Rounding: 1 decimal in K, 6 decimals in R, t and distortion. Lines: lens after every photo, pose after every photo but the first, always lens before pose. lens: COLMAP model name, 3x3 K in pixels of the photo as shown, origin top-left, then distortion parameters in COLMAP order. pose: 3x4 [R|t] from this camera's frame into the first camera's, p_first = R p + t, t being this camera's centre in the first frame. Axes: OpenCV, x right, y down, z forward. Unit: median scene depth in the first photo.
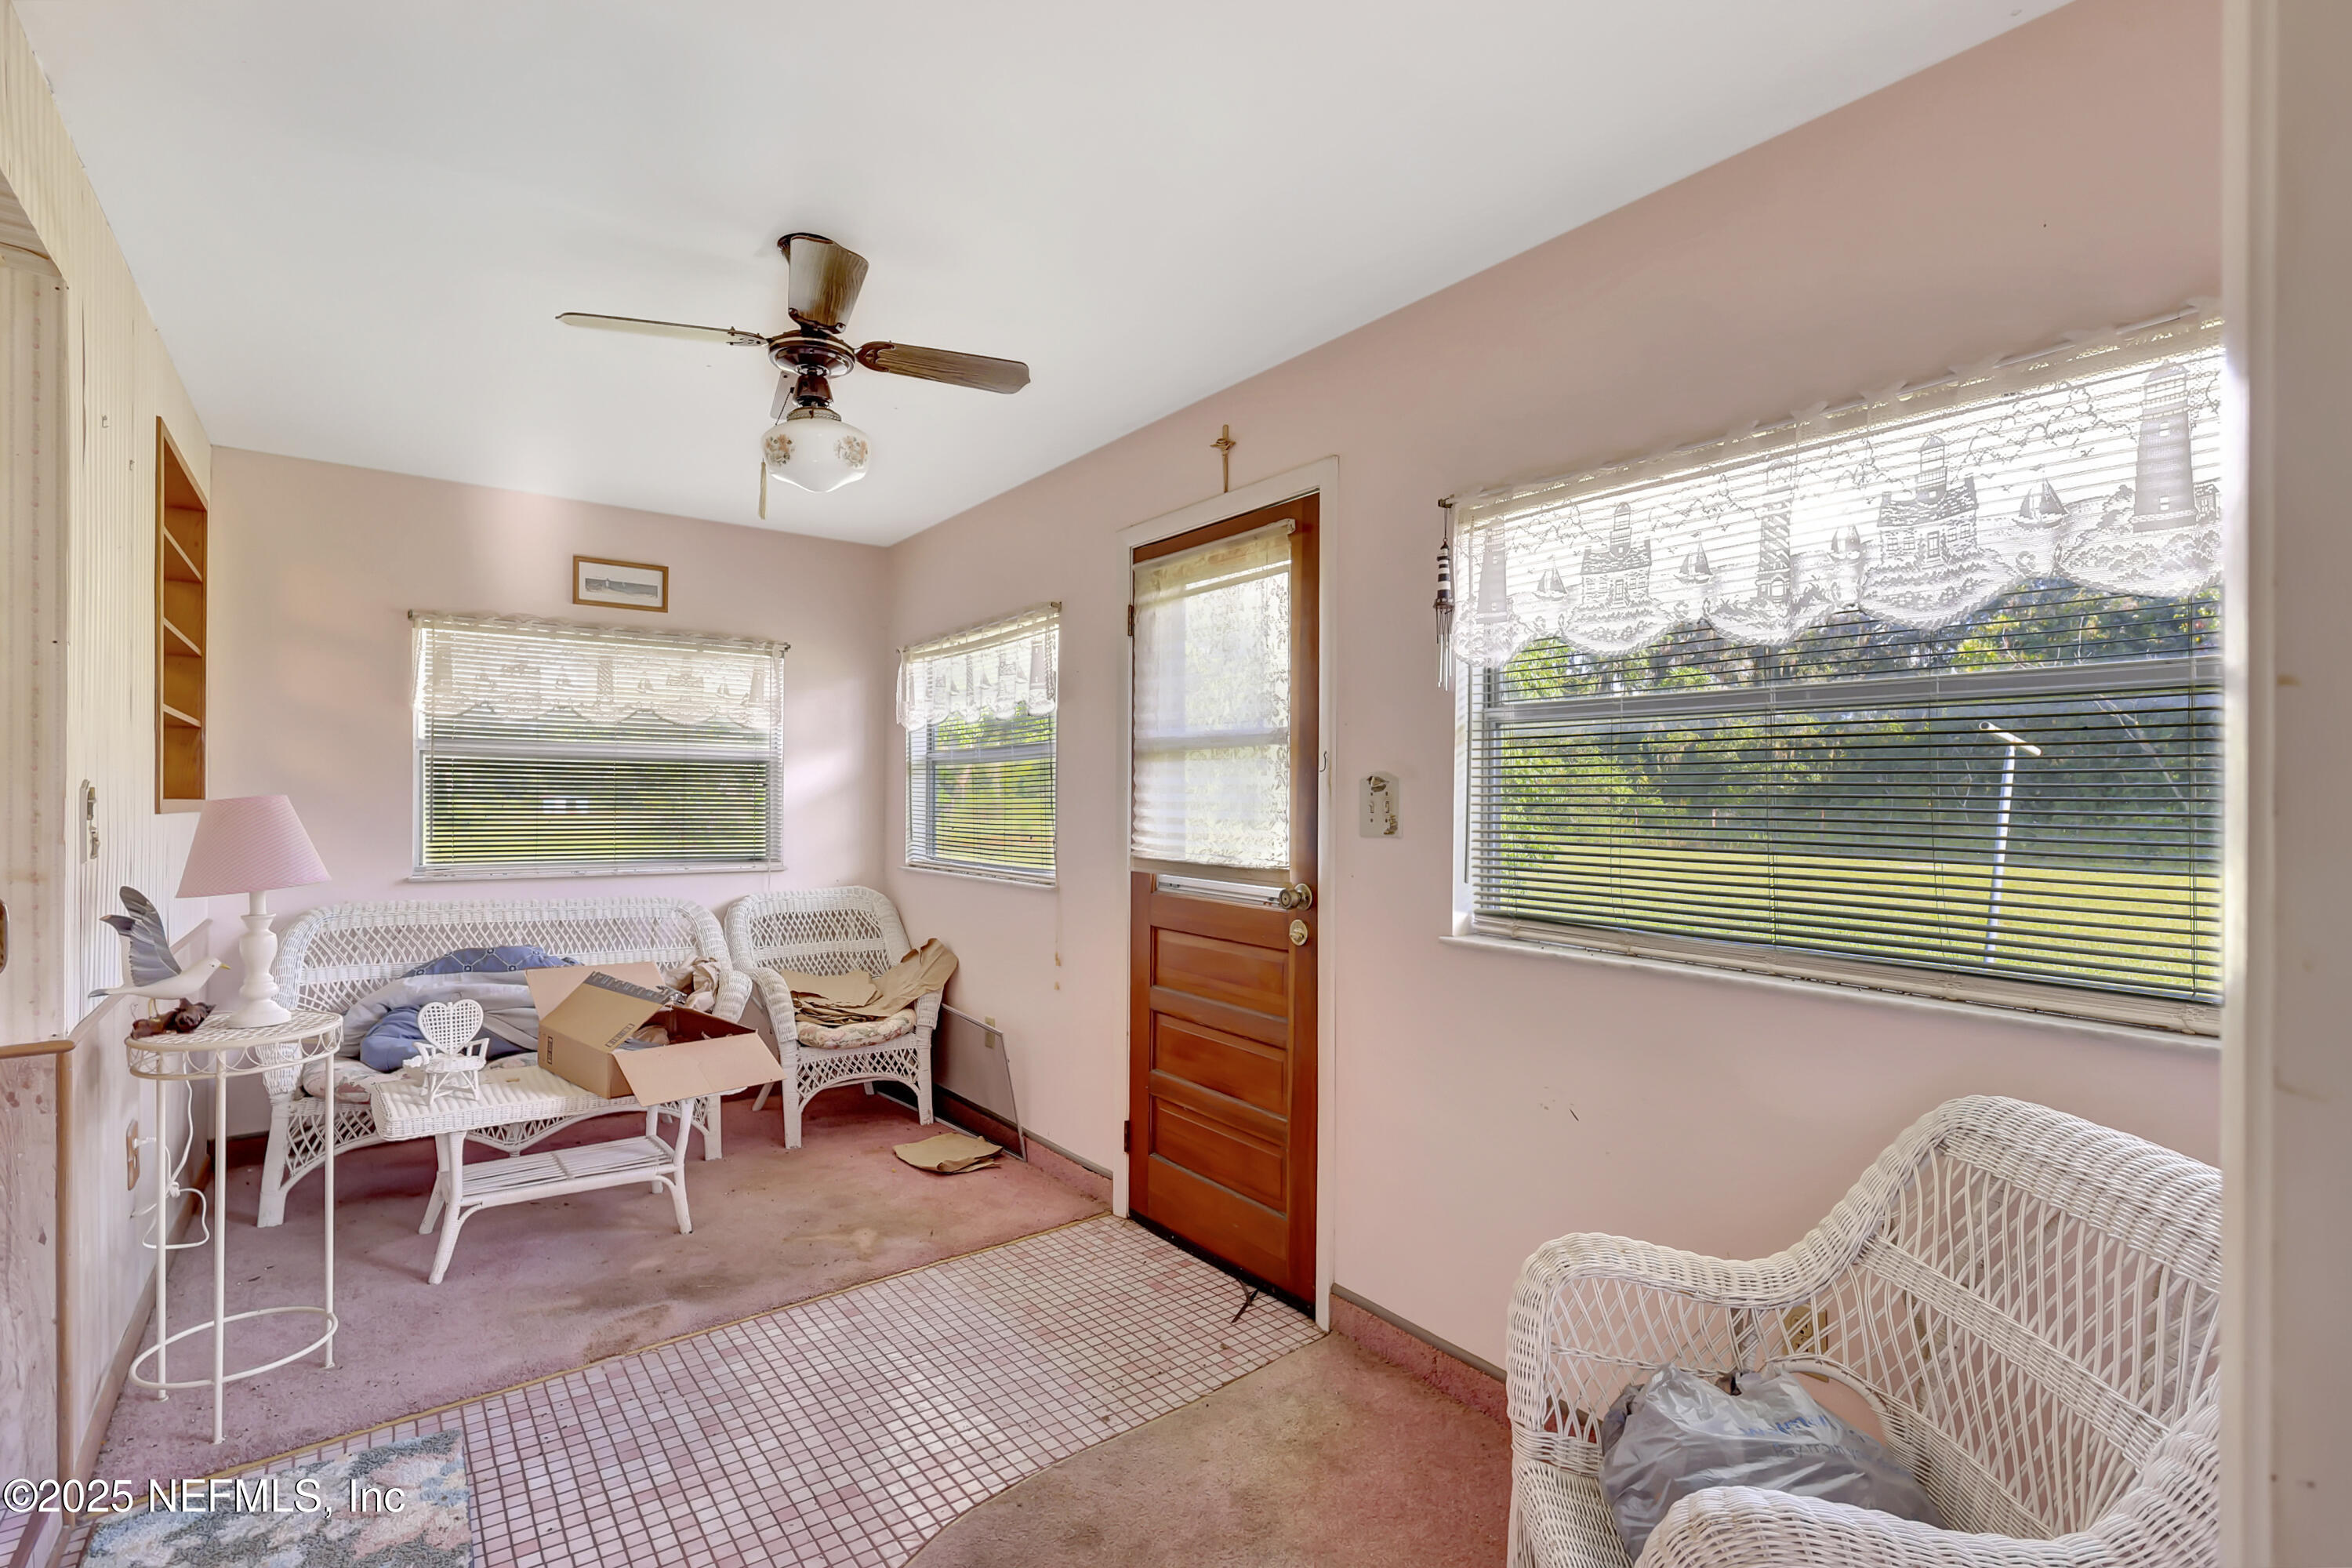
lens RADIAL K [[1115.0, 0, 1176.9], [0, 1115.0, 792.8], [0, 0, 1]] dist [0.001785, 0.000495]
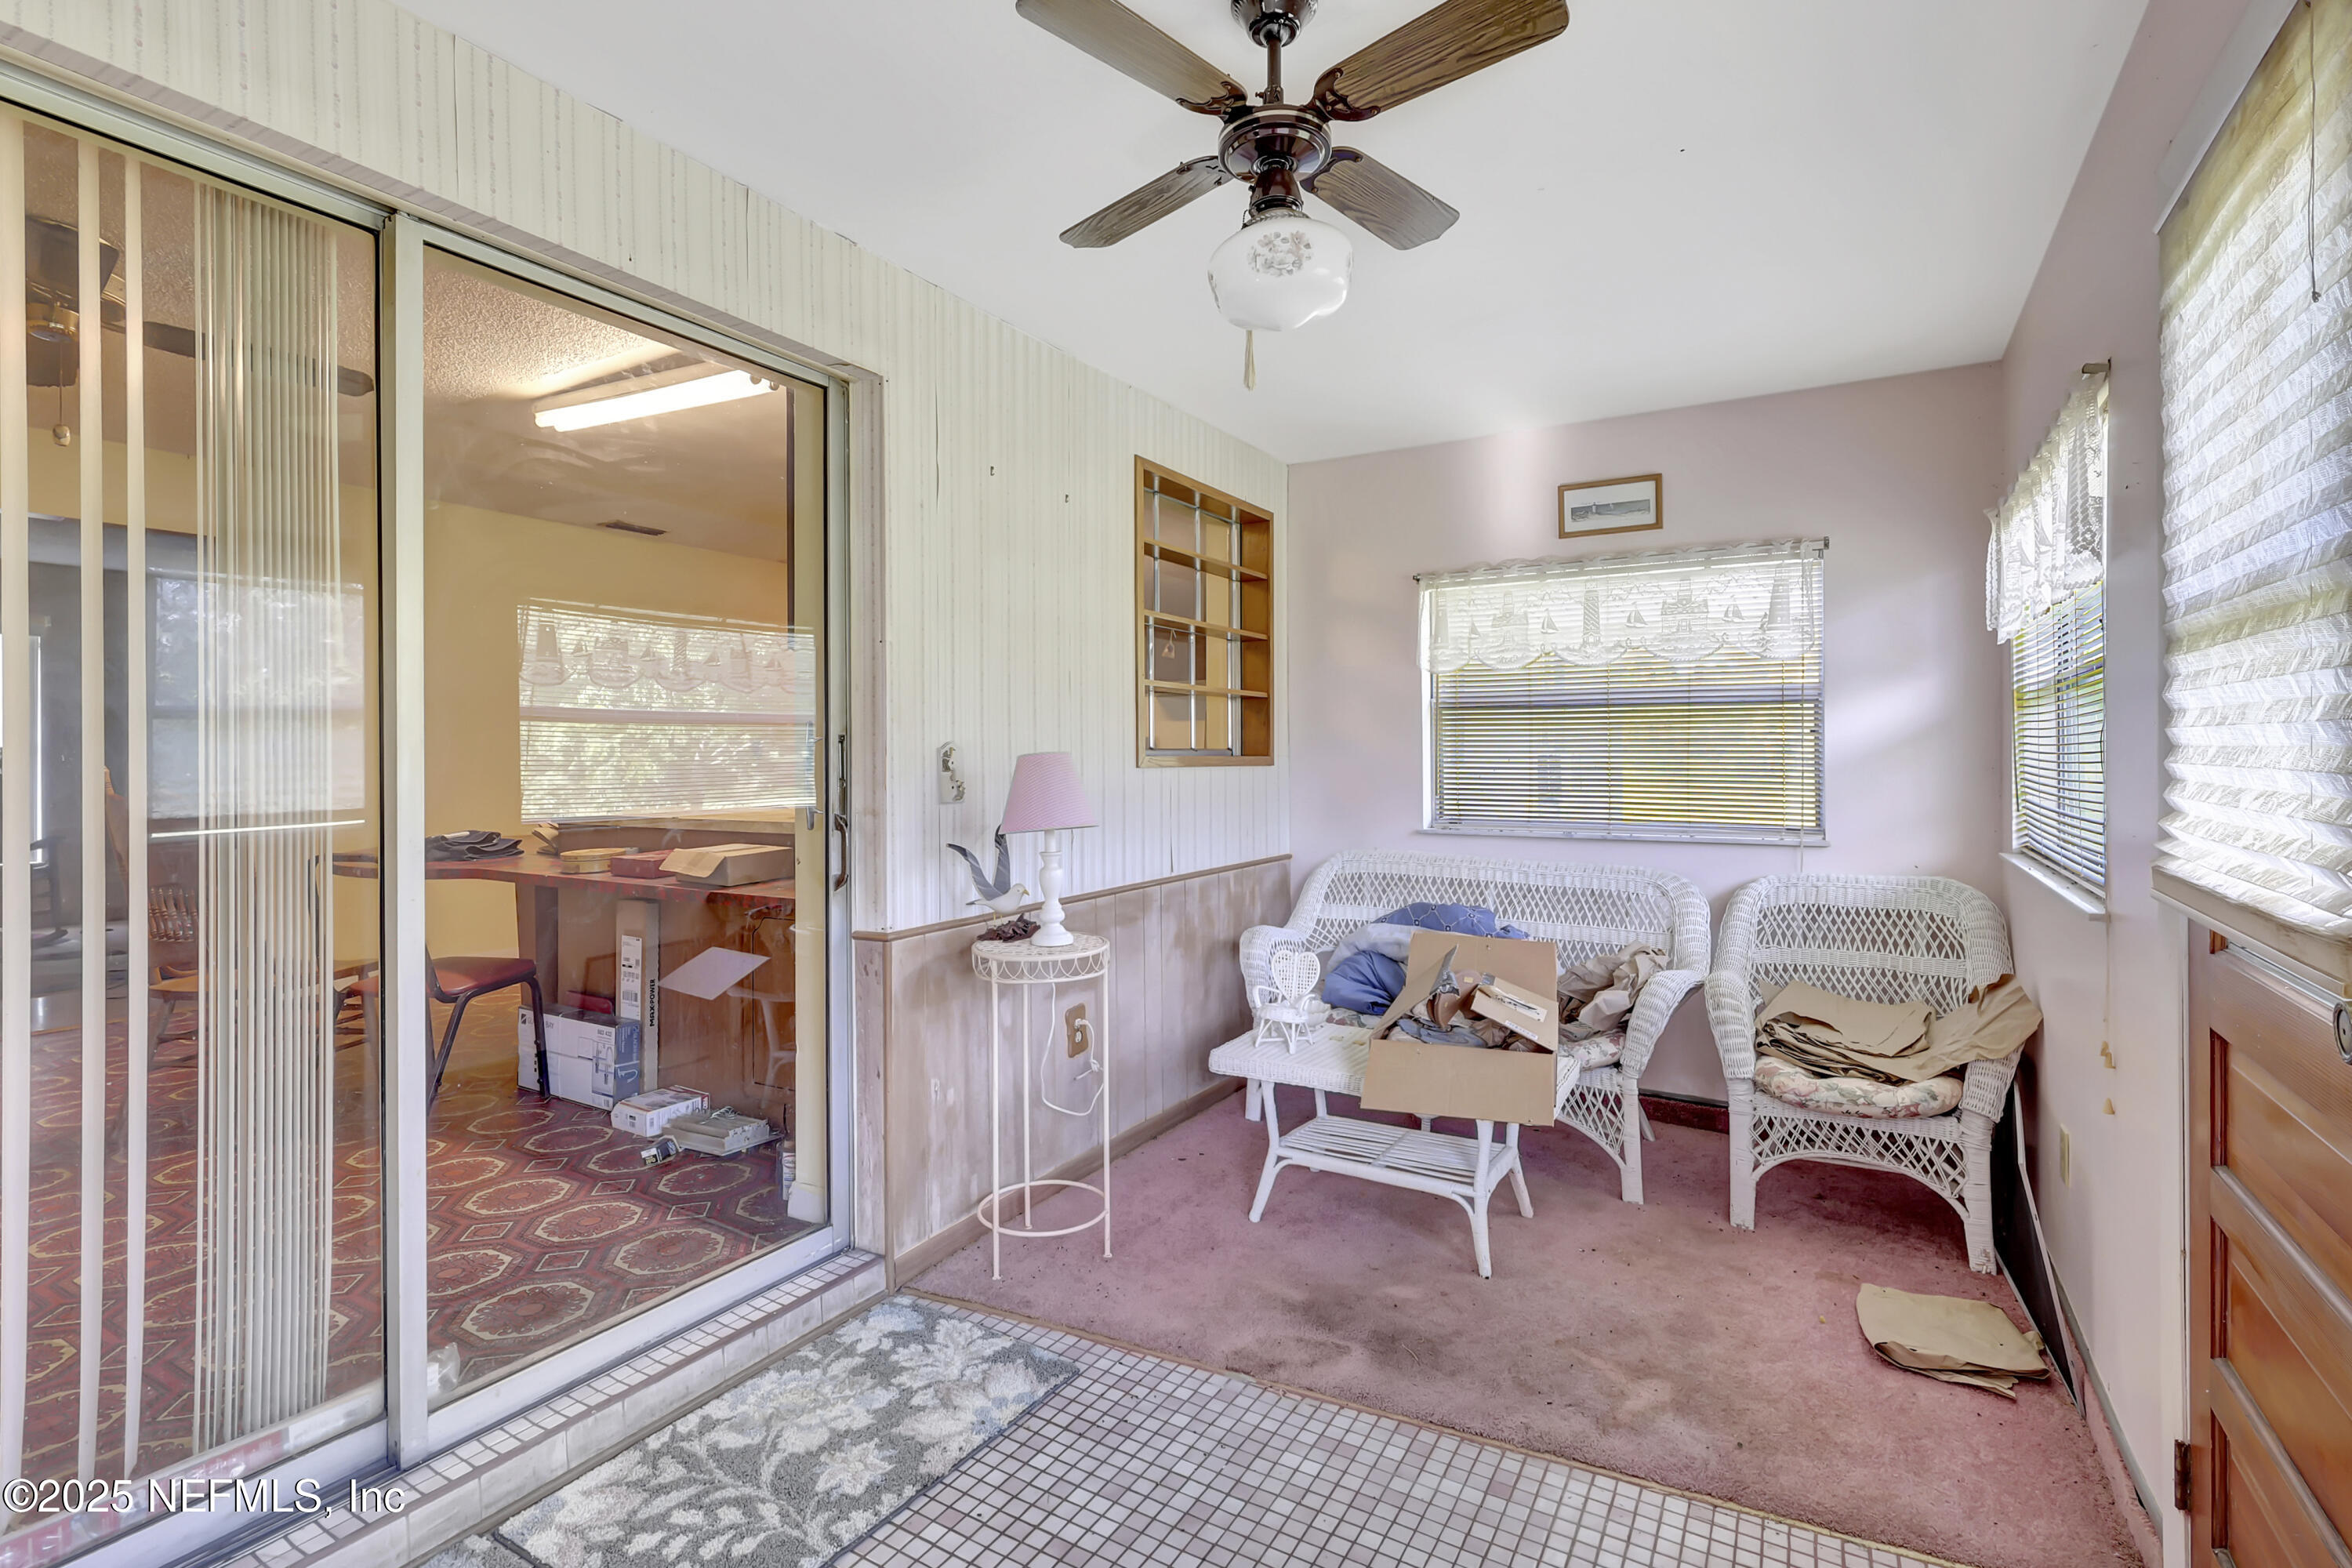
lens RADIAL K [[1109.5, 0, 1180.6], [0, 1109.5, 755.0], [0, 0, 1]] dist [-0.001717, -0.000621]
pose [[0.388667, -0.009069, -0.921334, 0.197925], [0.013413, 0.999901, -0.004184, 0.008106], [0.921281, -0.010732, 0.388751, 0.409695]]
